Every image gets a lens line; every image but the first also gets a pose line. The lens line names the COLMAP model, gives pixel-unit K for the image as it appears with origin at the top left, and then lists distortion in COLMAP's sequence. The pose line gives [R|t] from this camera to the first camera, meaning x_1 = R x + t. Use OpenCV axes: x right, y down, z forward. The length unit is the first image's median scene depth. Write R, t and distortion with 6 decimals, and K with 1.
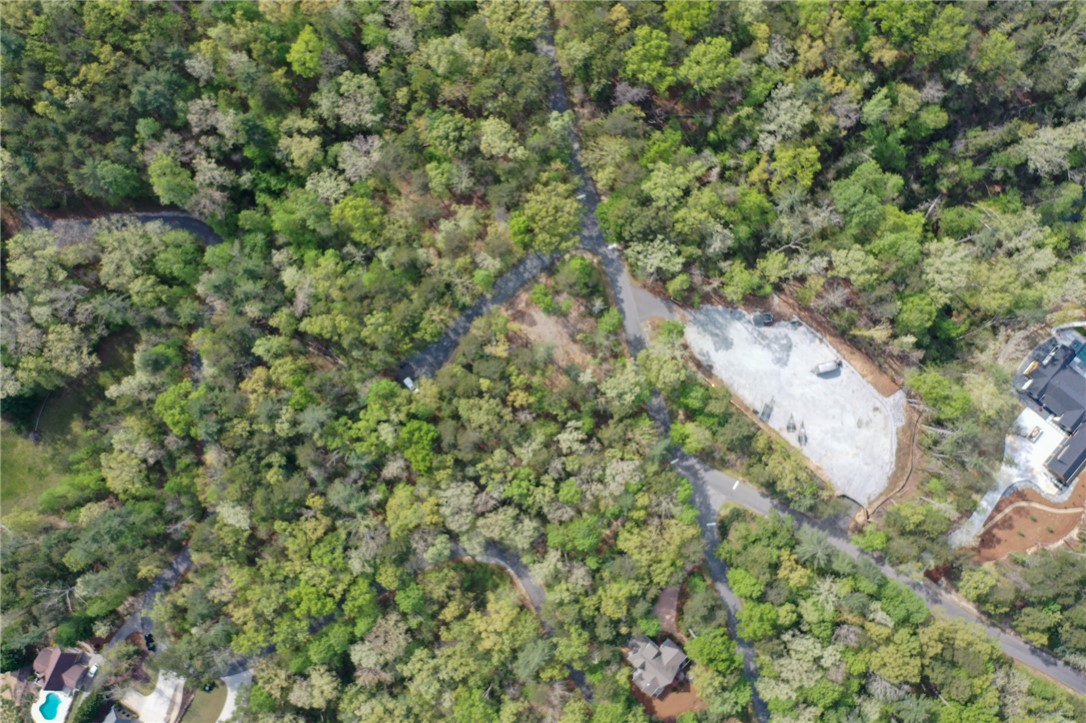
lens RADIAL K [[868.1, 0, 543.0], [0, 868.1, 361.5], [0, 0, 1]] dist [0.000208, -0.002784]
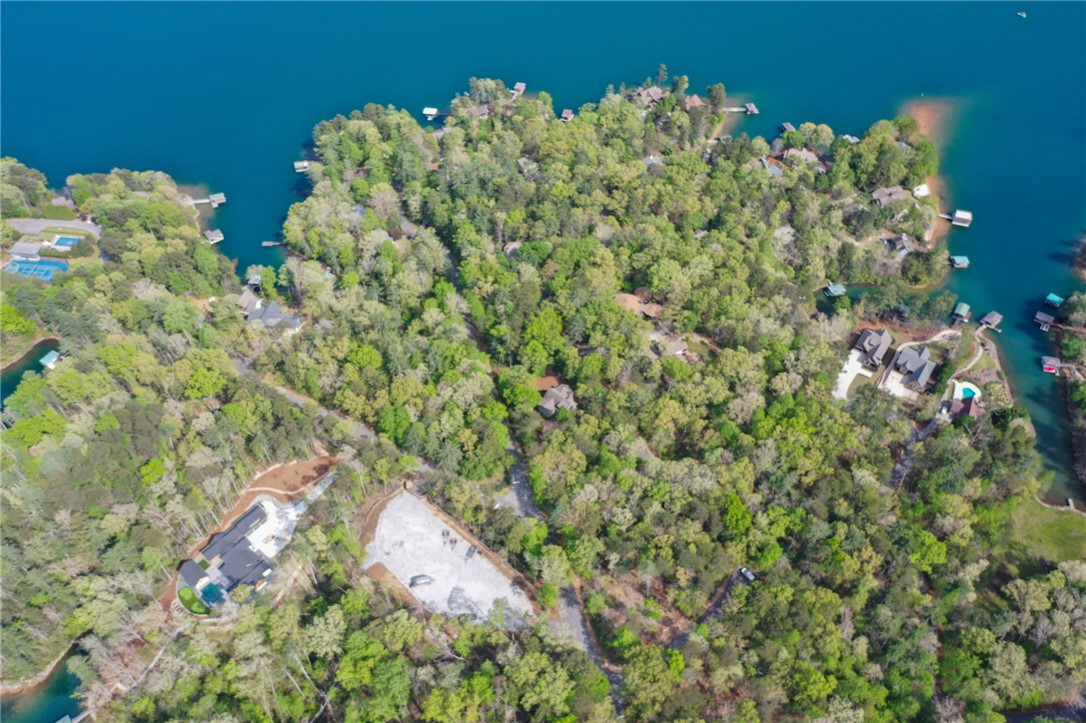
lens RADIAL K [[868.1, 0, 543.0], [0, 868.1, 361.5], [0, 0, 1]] dist [0.000208, -0.002784]
pose [[-0.999460, 0.000761, 0.032840, 0.106688], [0.020954, -0.755135, 0.655234, -0.577686], [0.025297, 0.655569, 0.754712, -0.169843]]
